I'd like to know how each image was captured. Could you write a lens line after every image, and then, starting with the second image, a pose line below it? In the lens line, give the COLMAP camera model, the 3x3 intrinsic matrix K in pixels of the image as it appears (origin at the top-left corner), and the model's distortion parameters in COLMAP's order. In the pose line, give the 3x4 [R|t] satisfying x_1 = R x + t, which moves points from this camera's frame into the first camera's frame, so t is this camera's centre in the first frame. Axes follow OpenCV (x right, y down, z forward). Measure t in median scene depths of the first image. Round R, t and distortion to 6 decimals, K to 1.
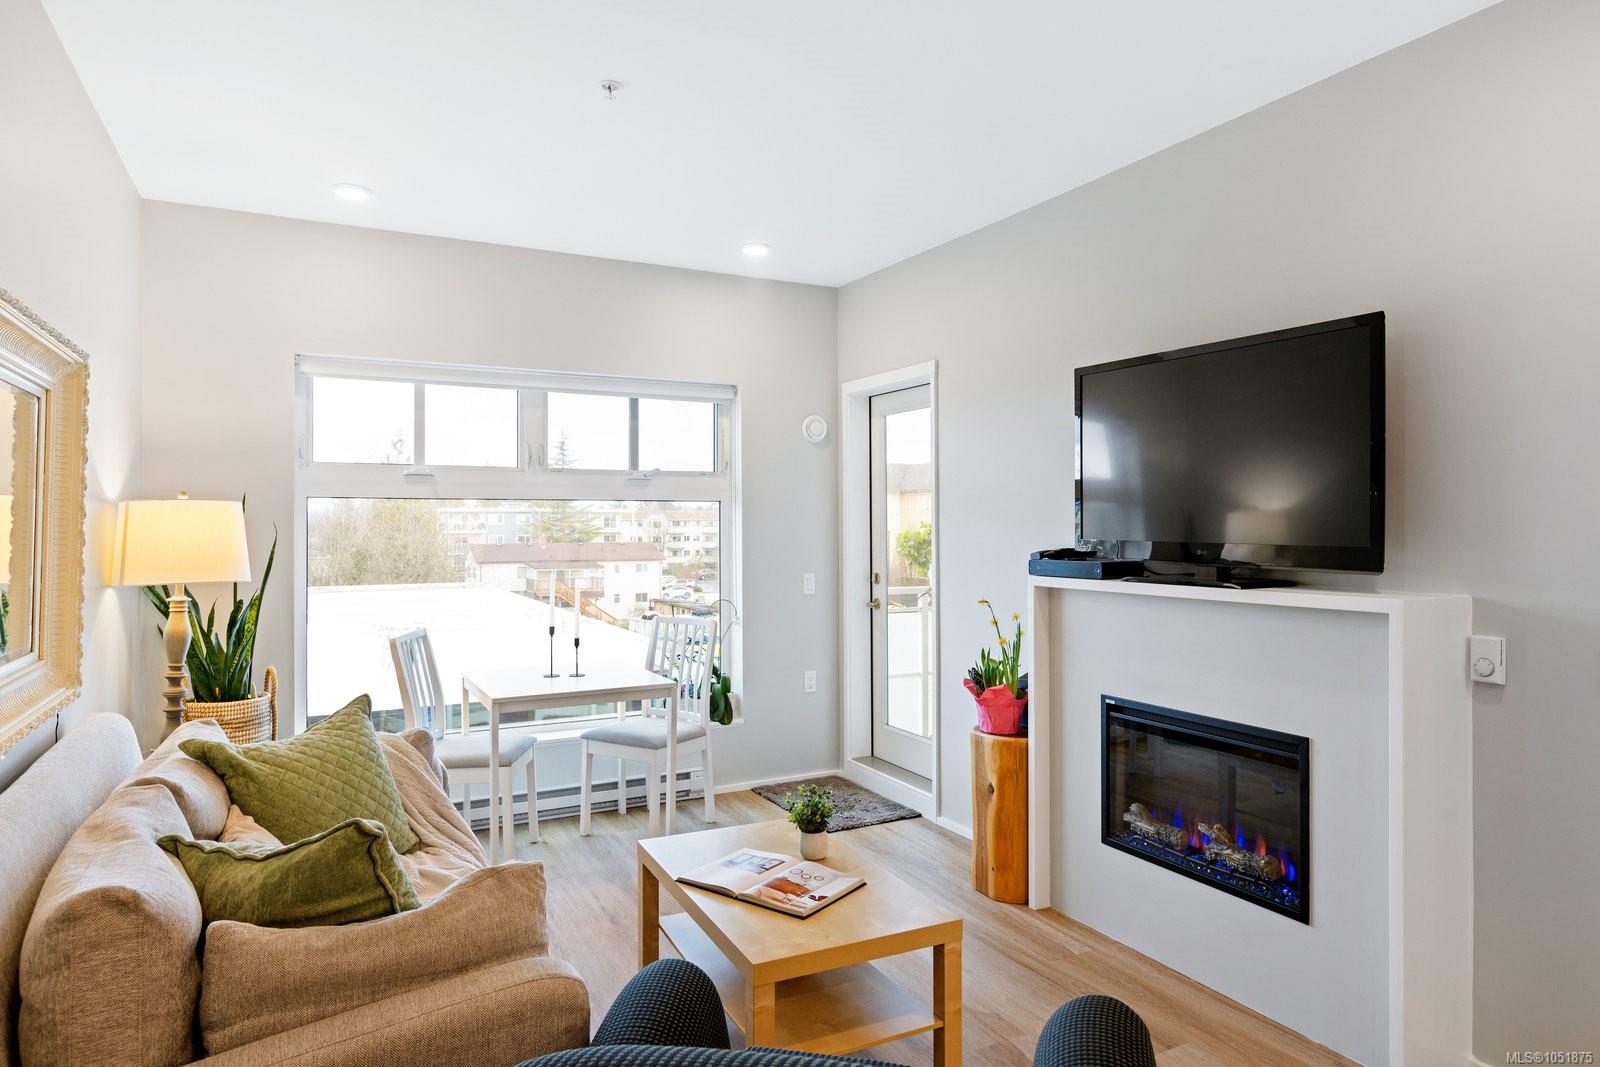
lens RADIAL K [[948.7, 0, 776.4], [0, 948.7, 511.7], [0, 0, 1]] dist [-0.000637, -0.003780]
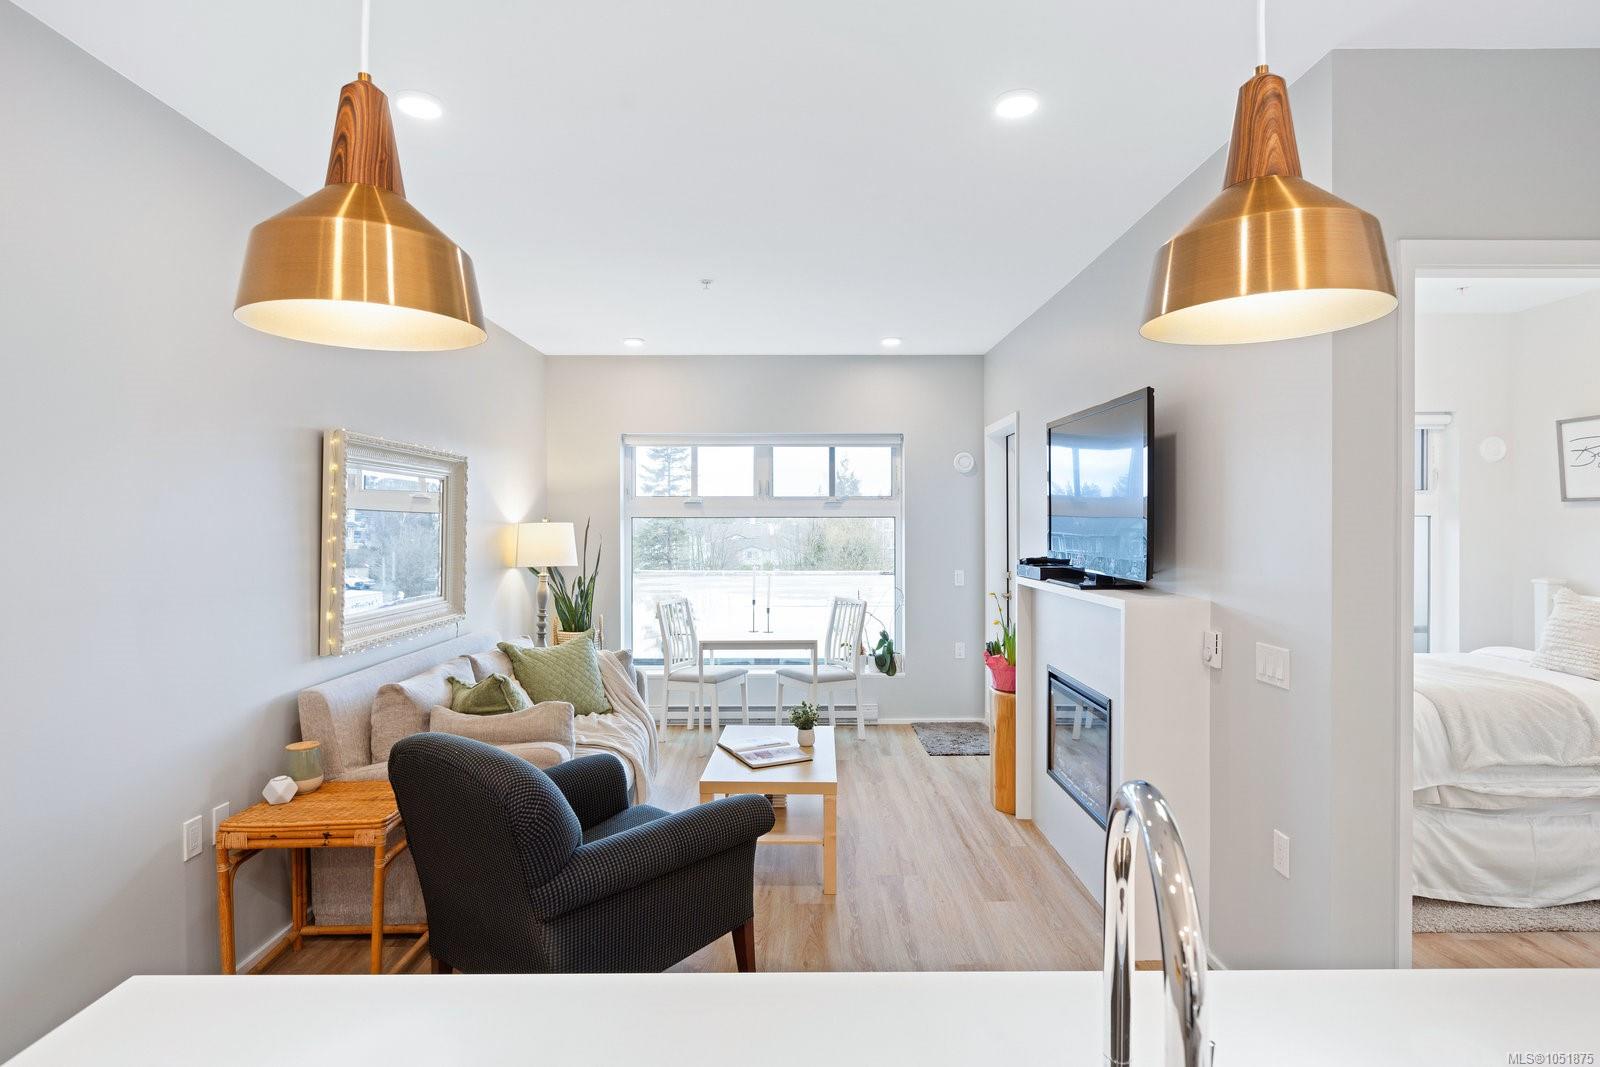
lens RADIAL K [[792.5, 0, 777.1], [0, 792.5, 520.0], [0, 0, 1]] dist [-0.009297, -0.000166]
pose [[0.885738, -0.002553, -0.464179, 0.373796], [0.006426, 0.999956, 0.006762, -0.017957], [0.464141, -0.008973, 0.885716, -0.129679]]
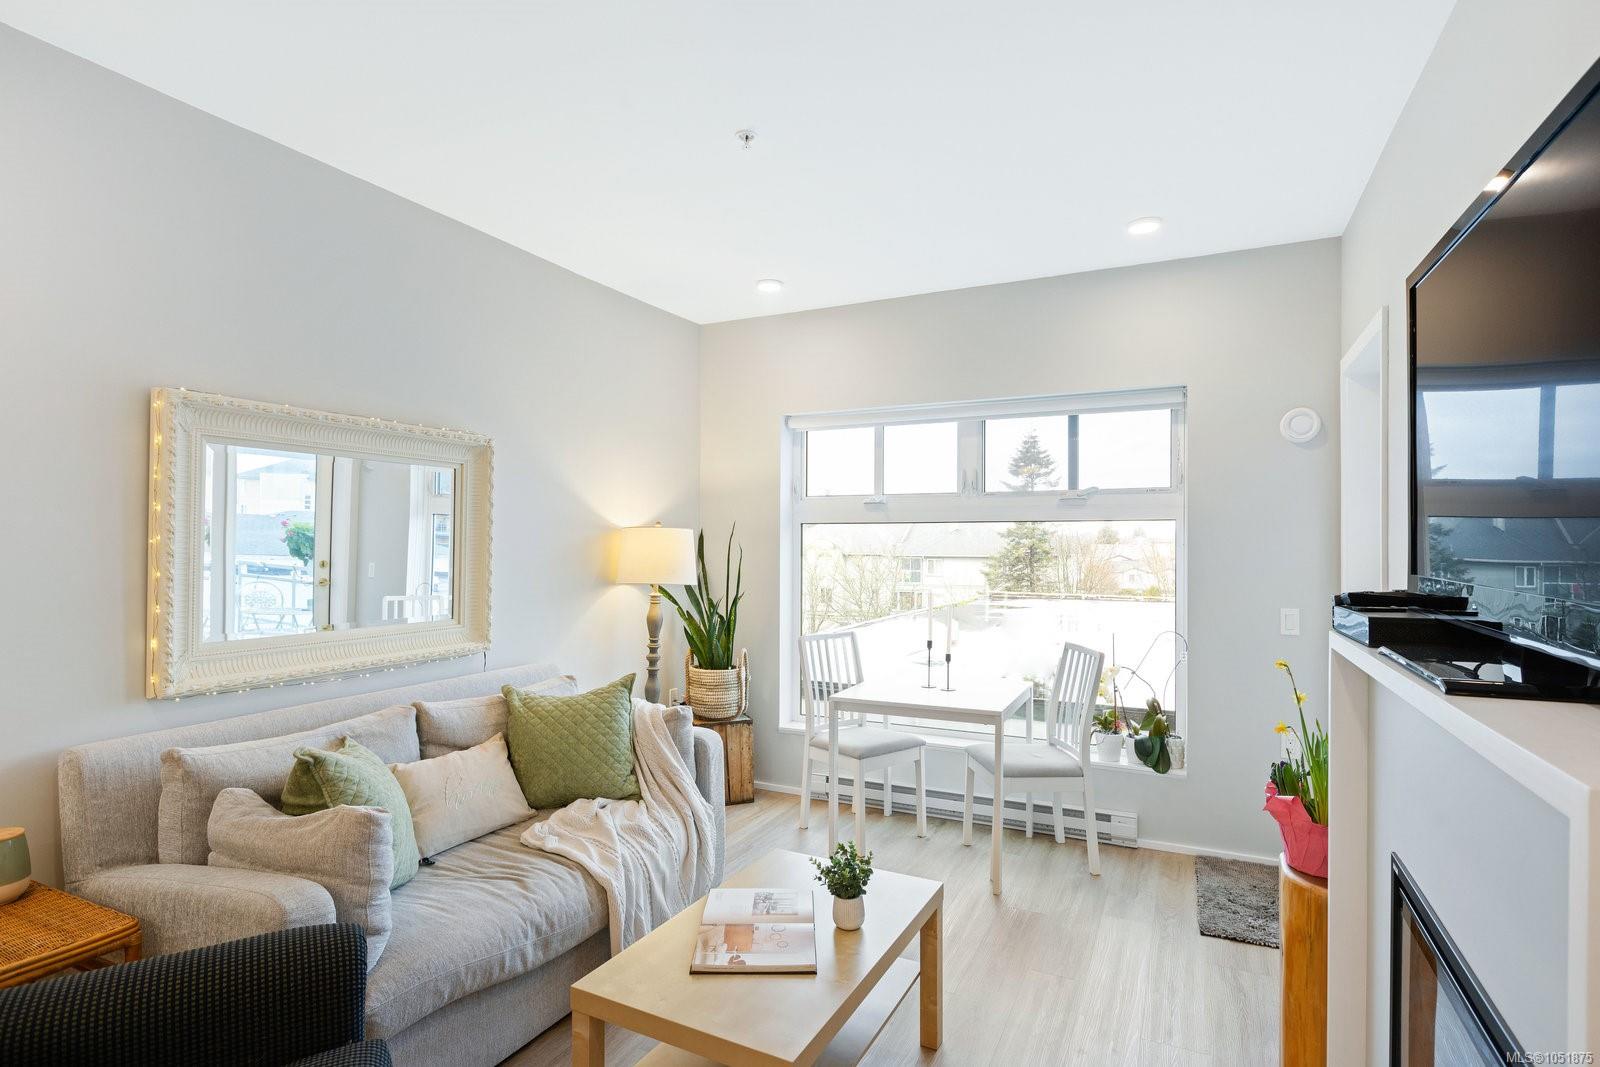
lens RADIAL K [[792.5, 0, 795.0], [0, 792.5, 541.4], [0, 0, 1]] dist [-0.009297, -0.000166]
pose [[0.603258, 0.000293, -0.797546, 0.355206], [0.007335, 0.999956, 0.005916, 0.002467], [0.797512, -0.009419, 0.603230, 0.313038]]
